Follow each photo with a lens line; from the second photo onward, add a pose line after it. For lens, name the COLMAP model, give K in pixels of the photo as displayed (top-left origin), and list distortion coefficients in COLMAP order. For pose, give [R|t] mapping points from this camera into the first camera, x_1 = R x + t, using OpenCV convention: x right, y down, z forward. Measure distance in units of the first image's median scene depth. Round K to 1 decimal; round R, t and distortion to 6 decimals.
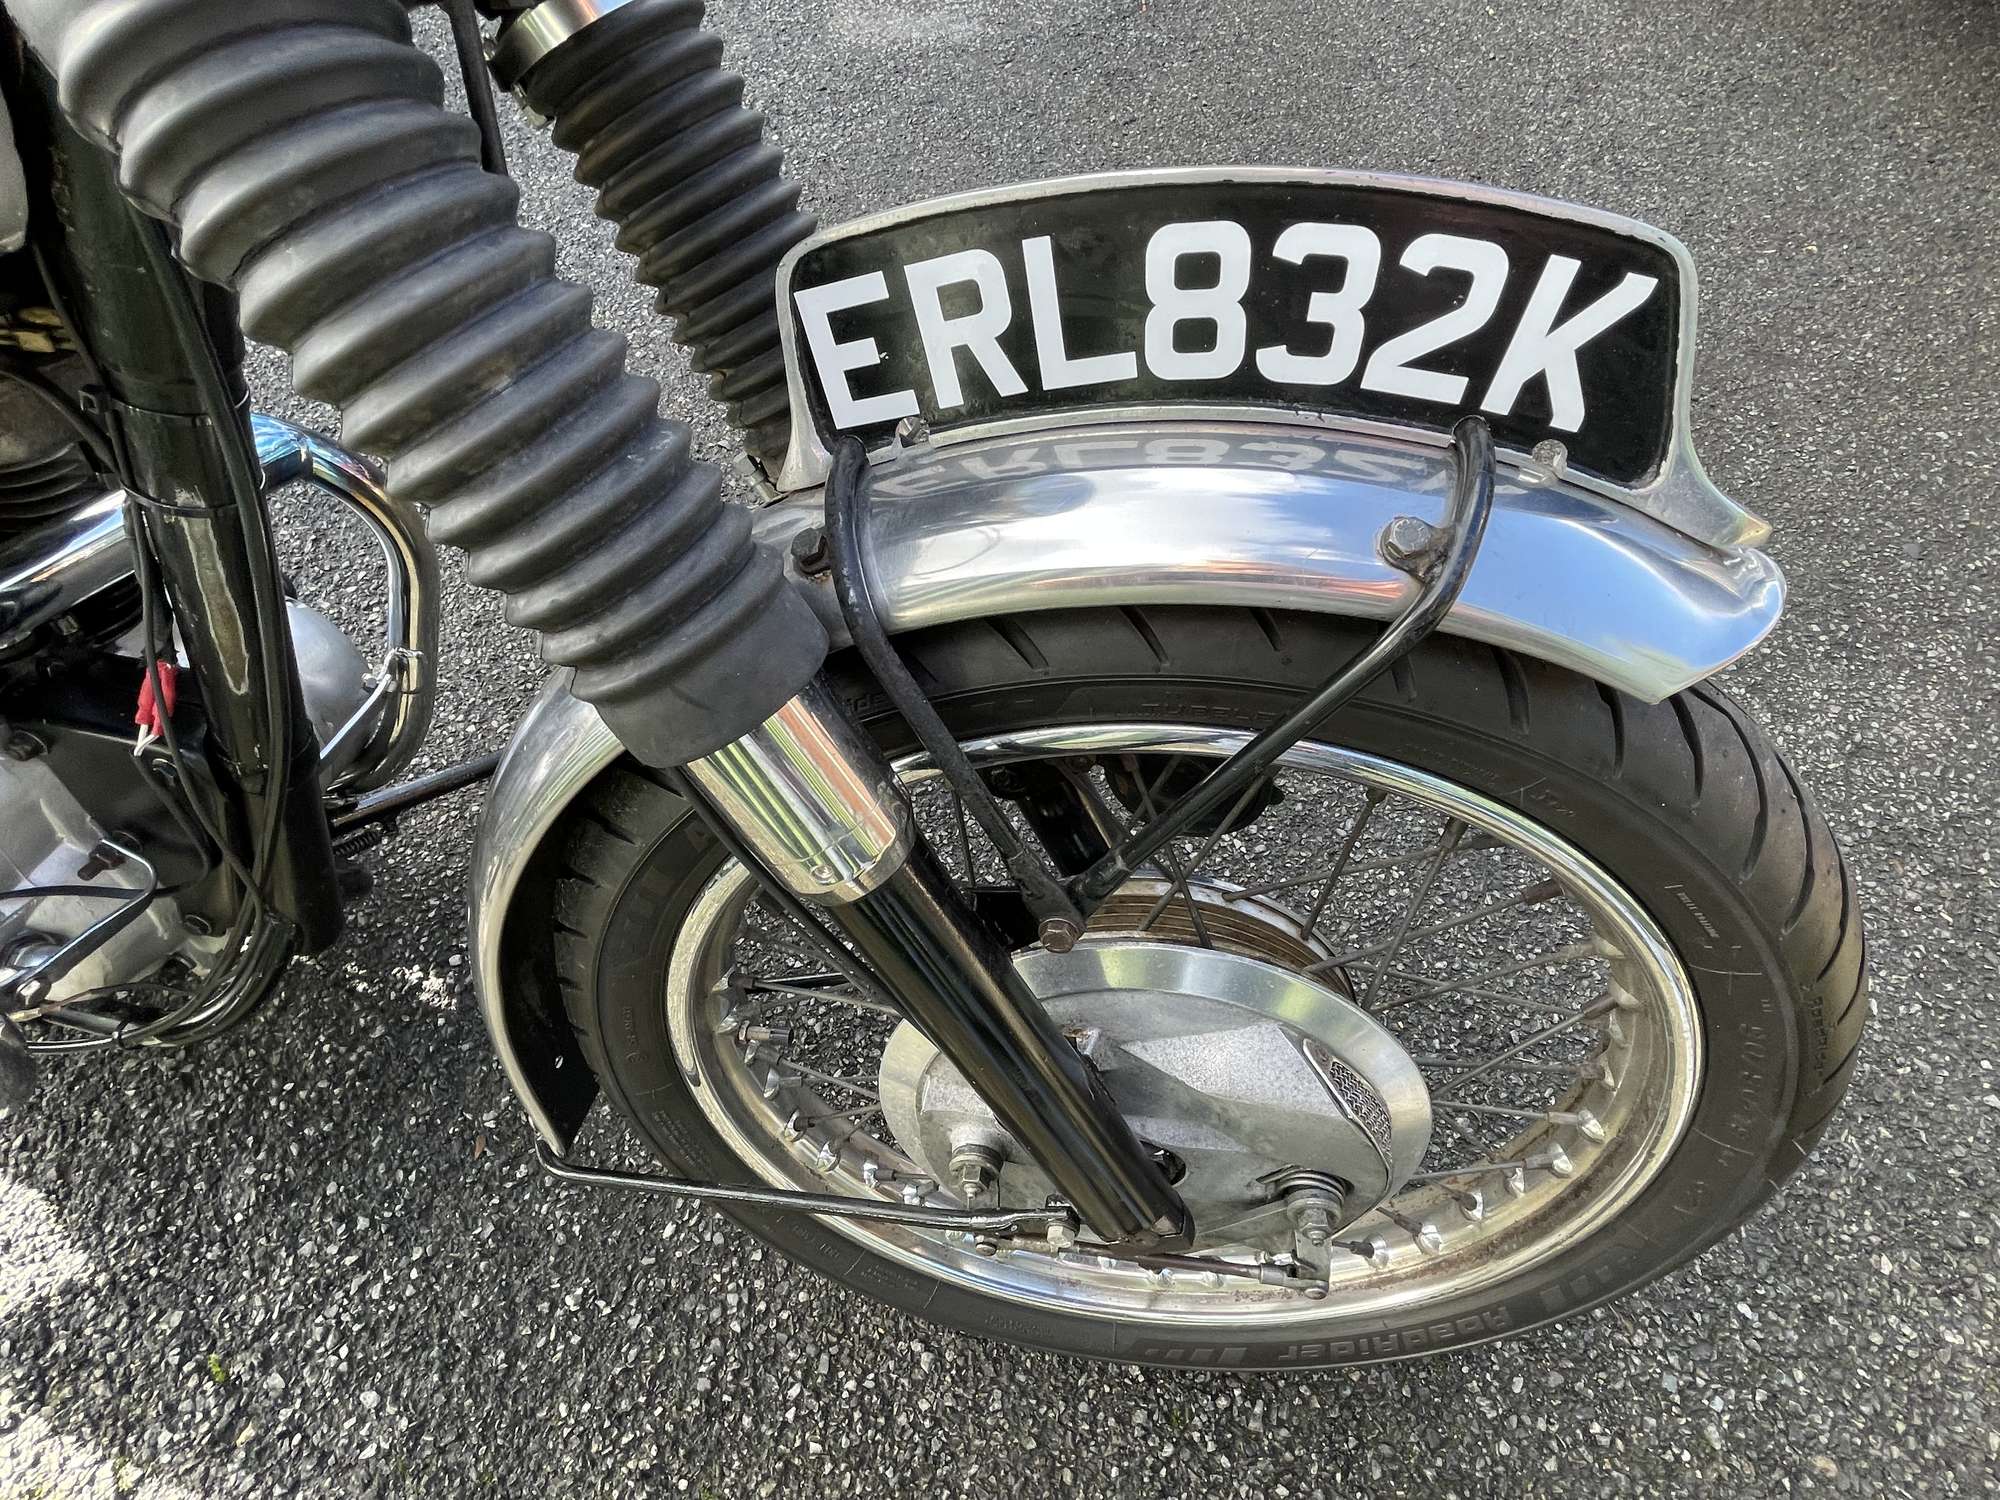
lens RADIAL K [[976.5, 0, 1000.0], [0, 976.5, 750.0], [0, 0, 1]] dist [-0.000703, 0.000721]
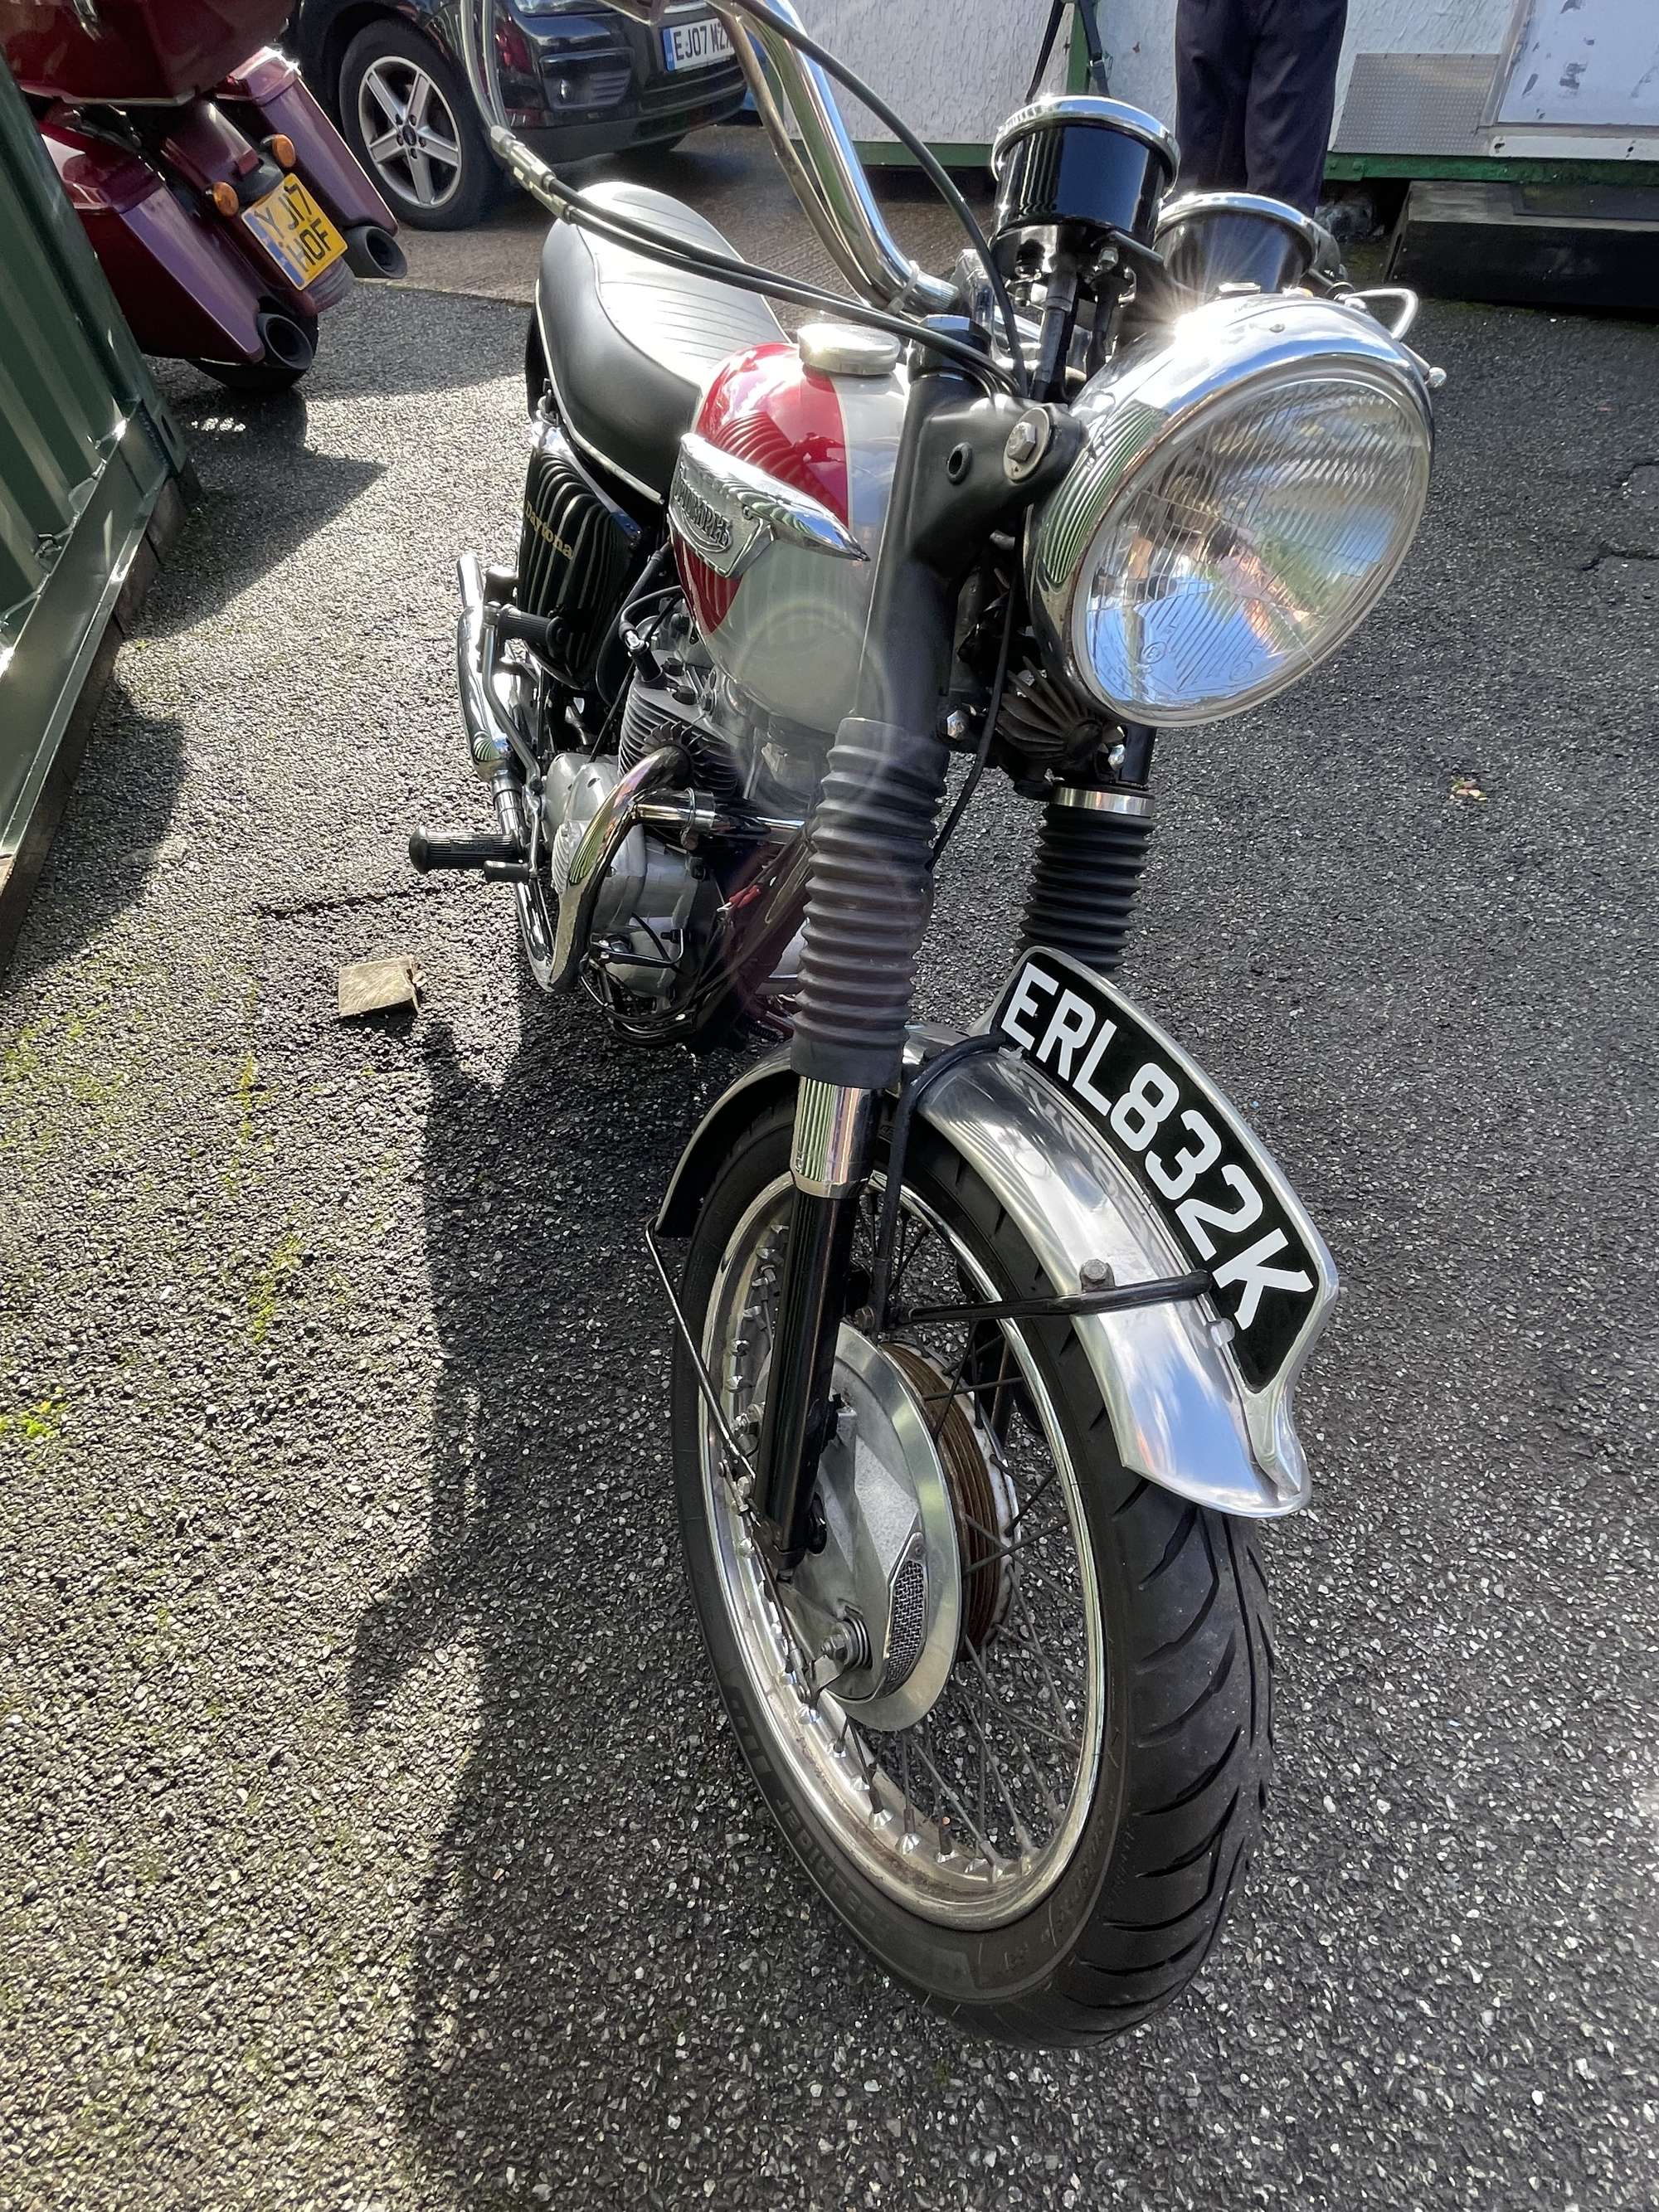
lens RADIAL K [[1080.1, 0, 829.5], [0, 1080.1, 1106.0], [0, 0, 1]] dist [-0.000703, 0.000721]
pose [[0.492168, 0.690103, -0.530592, 0.540985], [-0.769677, 0.629723, 0.105097, -0.129576], [0.406654, 0.356659, 0.841086, -0.491144]]
